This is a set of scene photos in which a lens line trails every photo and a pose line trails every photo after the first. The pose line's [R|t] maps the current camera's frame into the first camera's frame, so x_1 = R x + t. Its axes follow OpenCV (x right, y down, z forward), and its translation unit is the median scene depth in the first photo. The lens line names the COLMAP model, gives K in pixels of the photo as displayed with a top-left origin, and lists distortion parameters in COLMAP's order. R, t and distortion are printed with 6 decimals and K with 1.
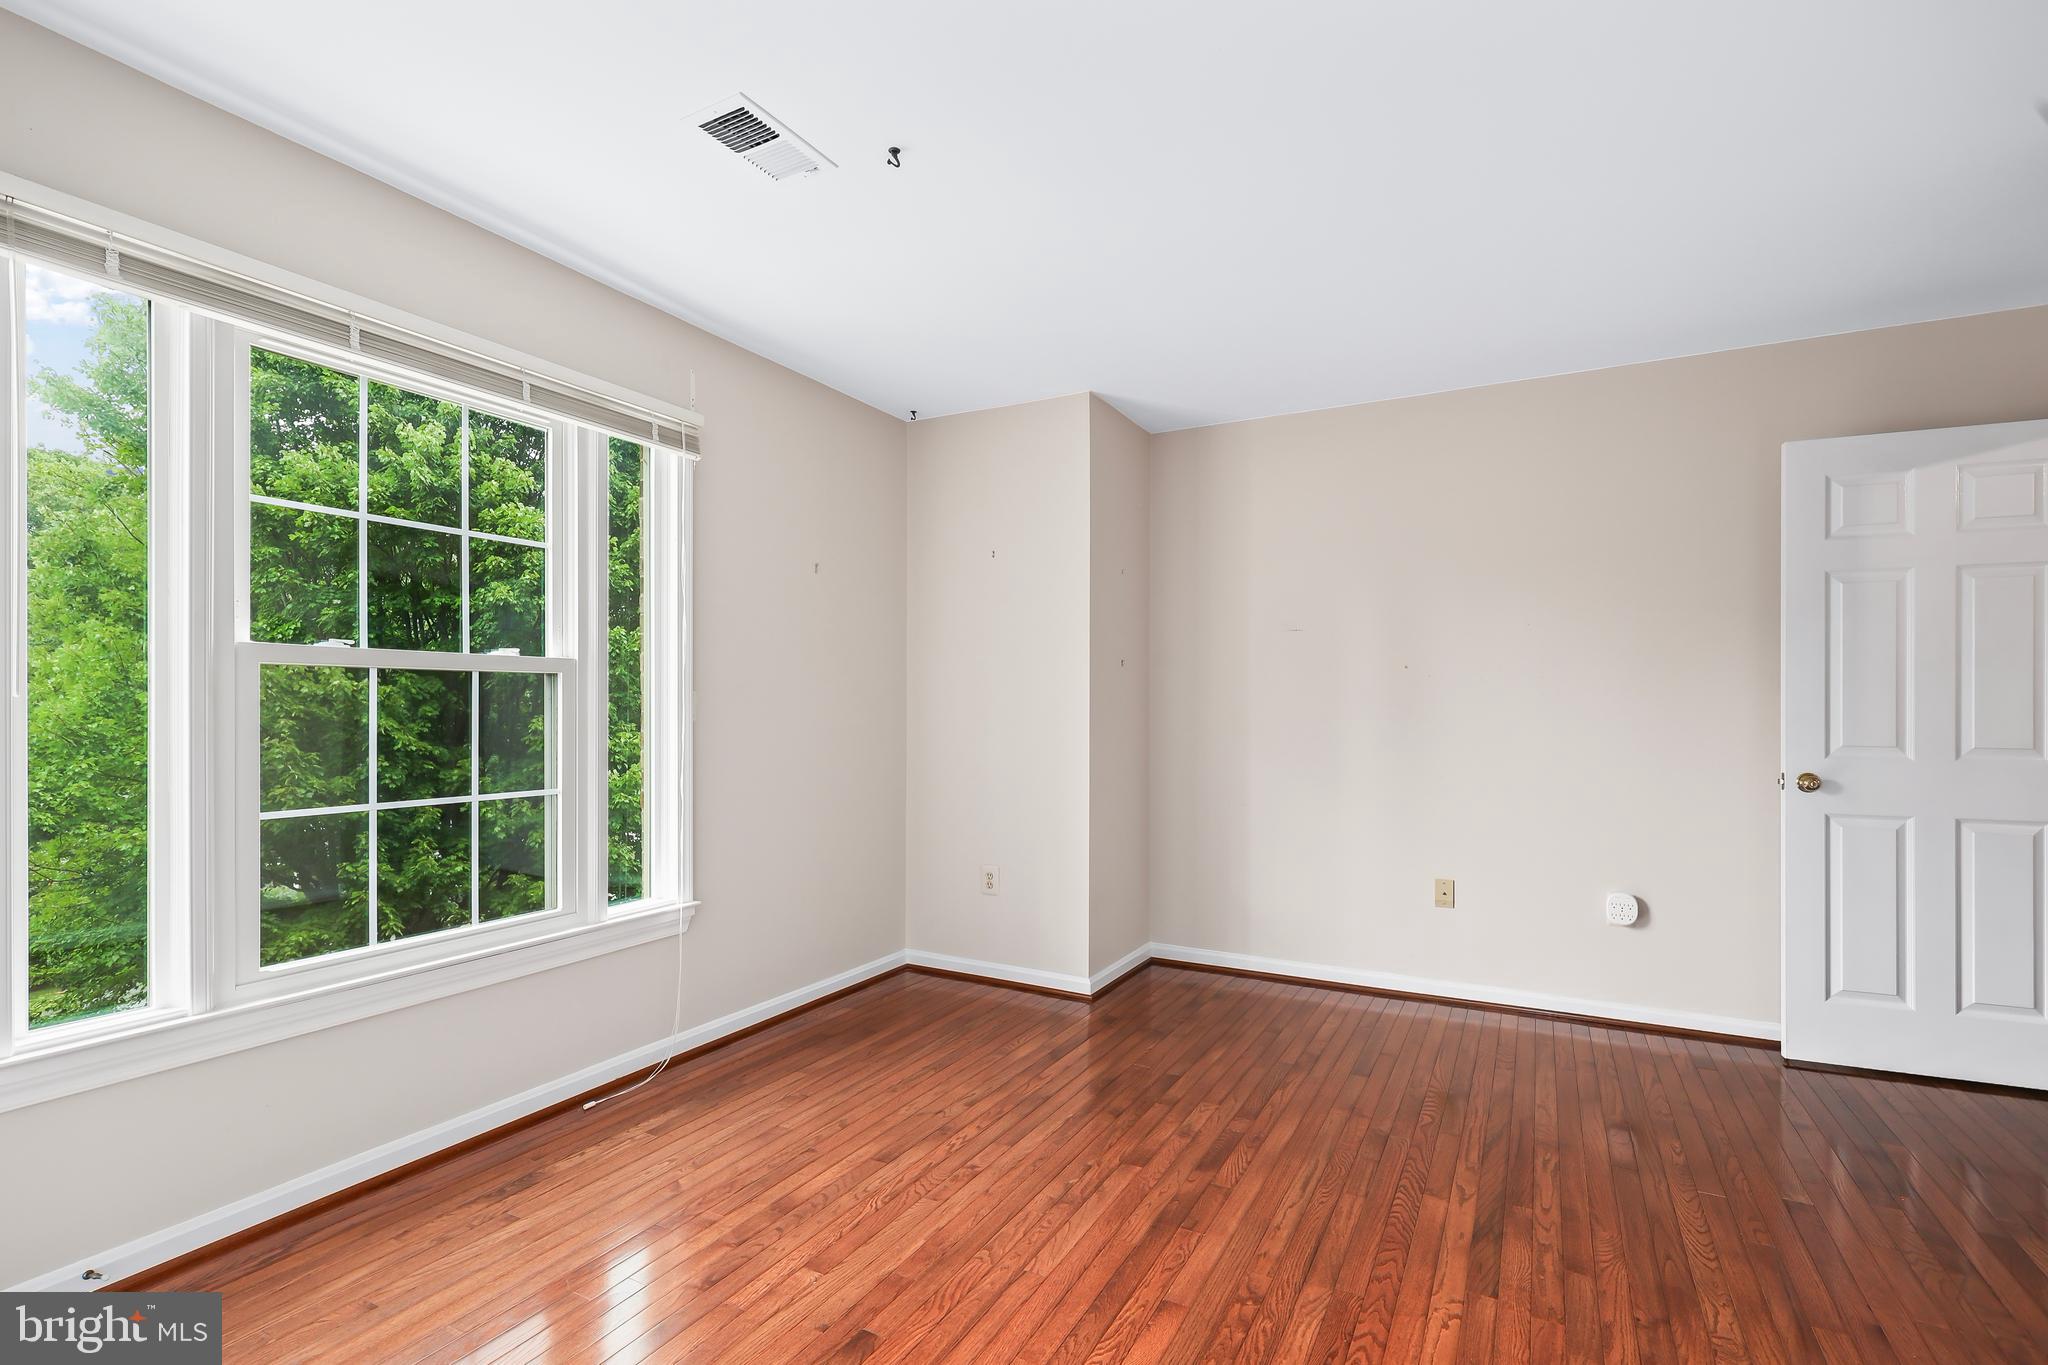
lens RADIAL K [[960.2, 0, 1030.7], [0, 960.2, 714.9], [0, 0, 1]] dist [0.000260, -0.000124]
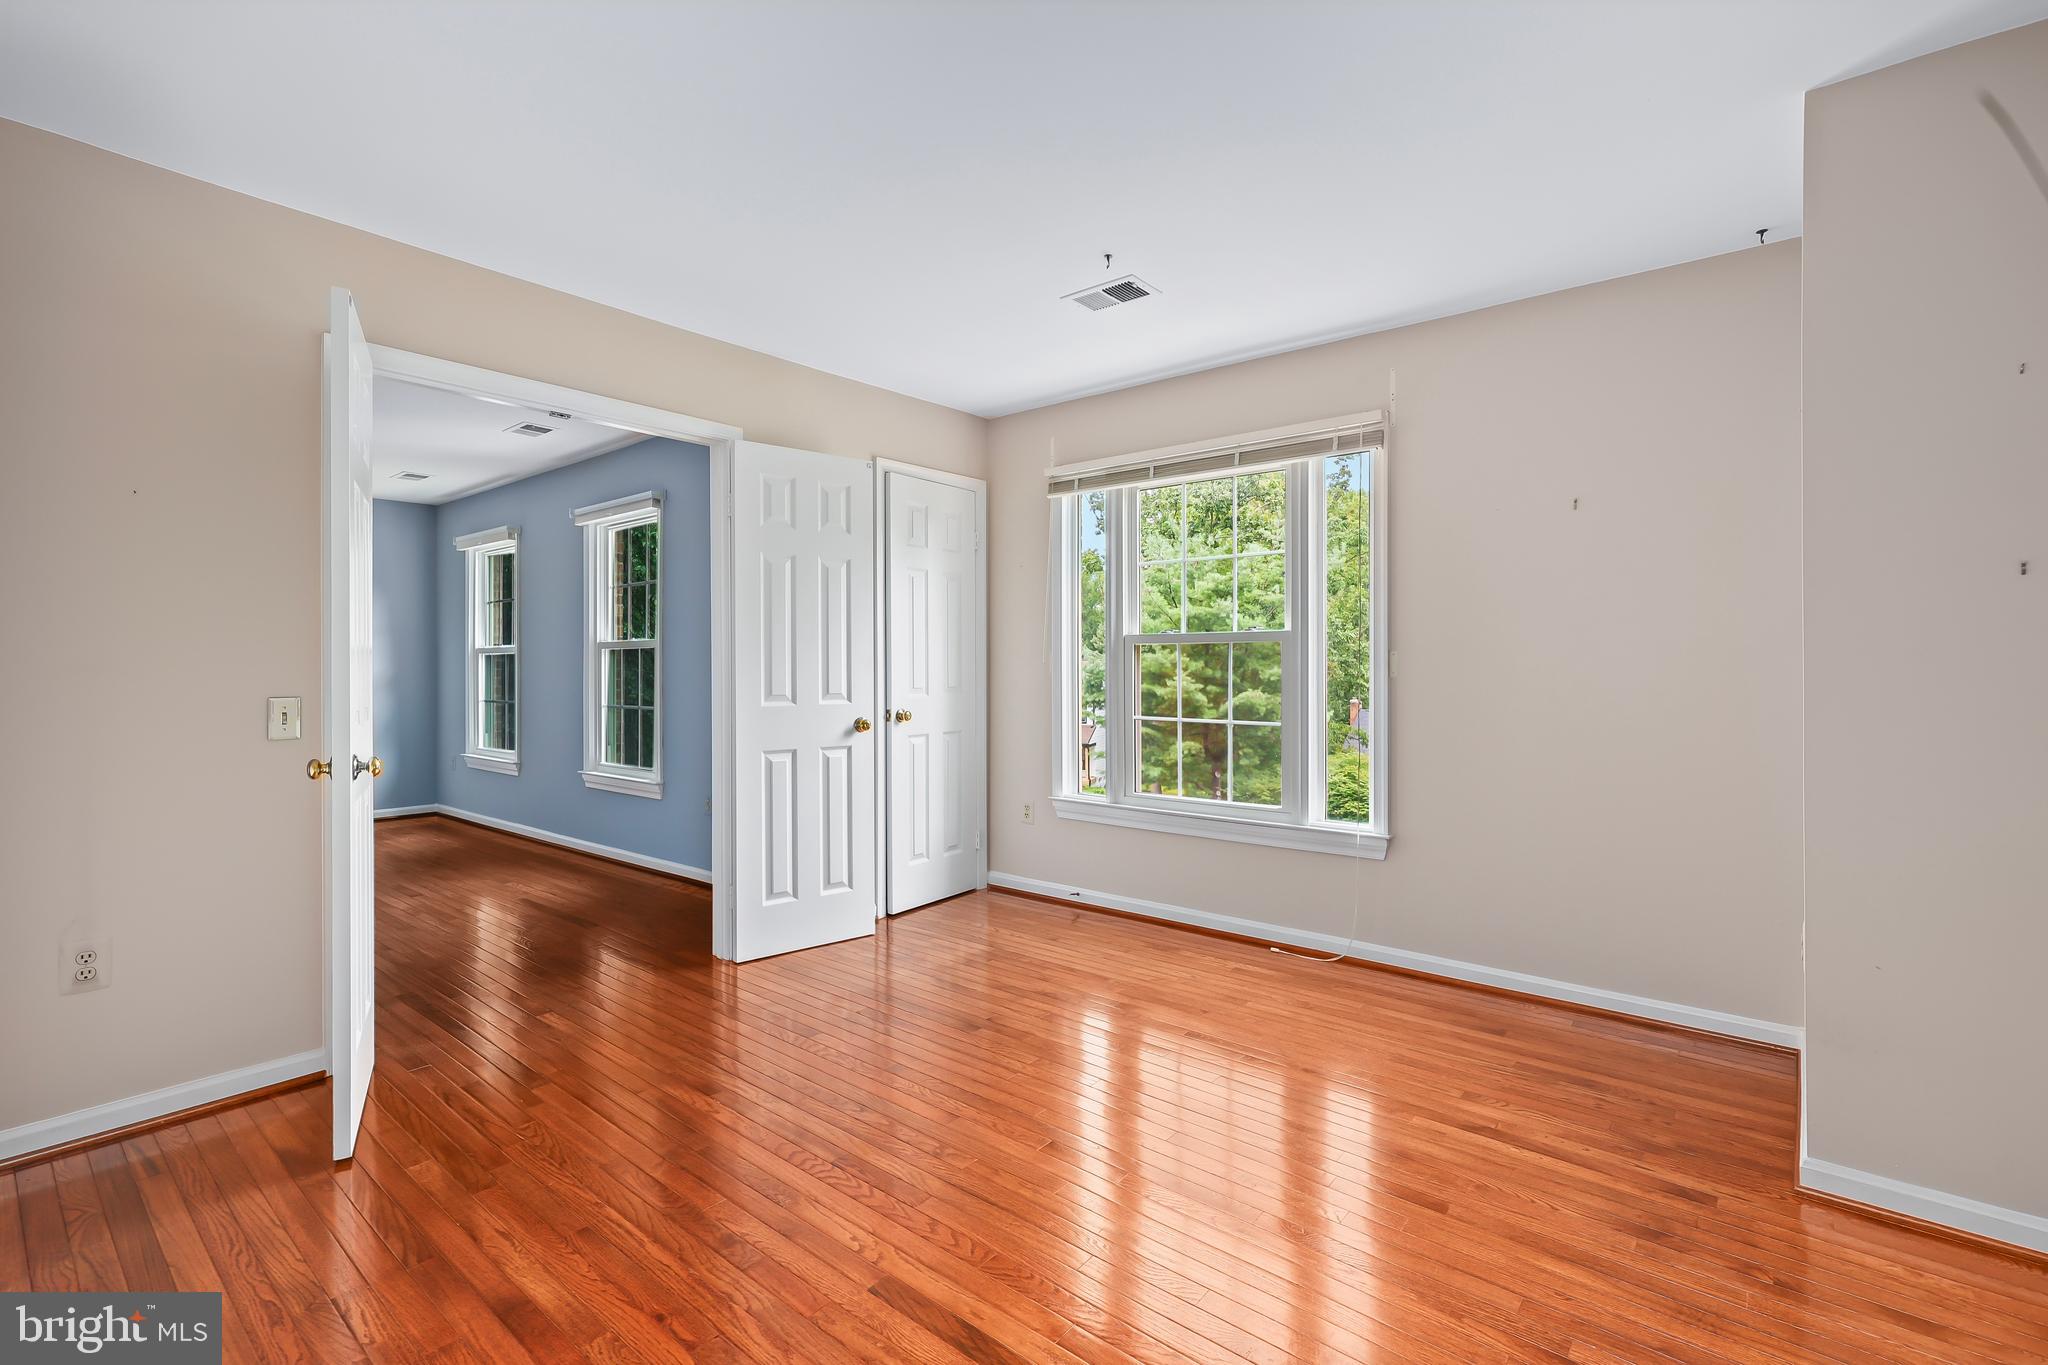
lens RADIAL K [[908.6, 0, 1024.0], [0, 908.6, 682.5], [0, 0, 1]] dist [0.000742, 0.000045]
pose [[-0.205905, 0.021162, -0.978343, 0.939227], [-0.003396, 0.999745, 0.022339, -0.013109], [0.978566, 0.007922, -0.205781, 0.943823]]
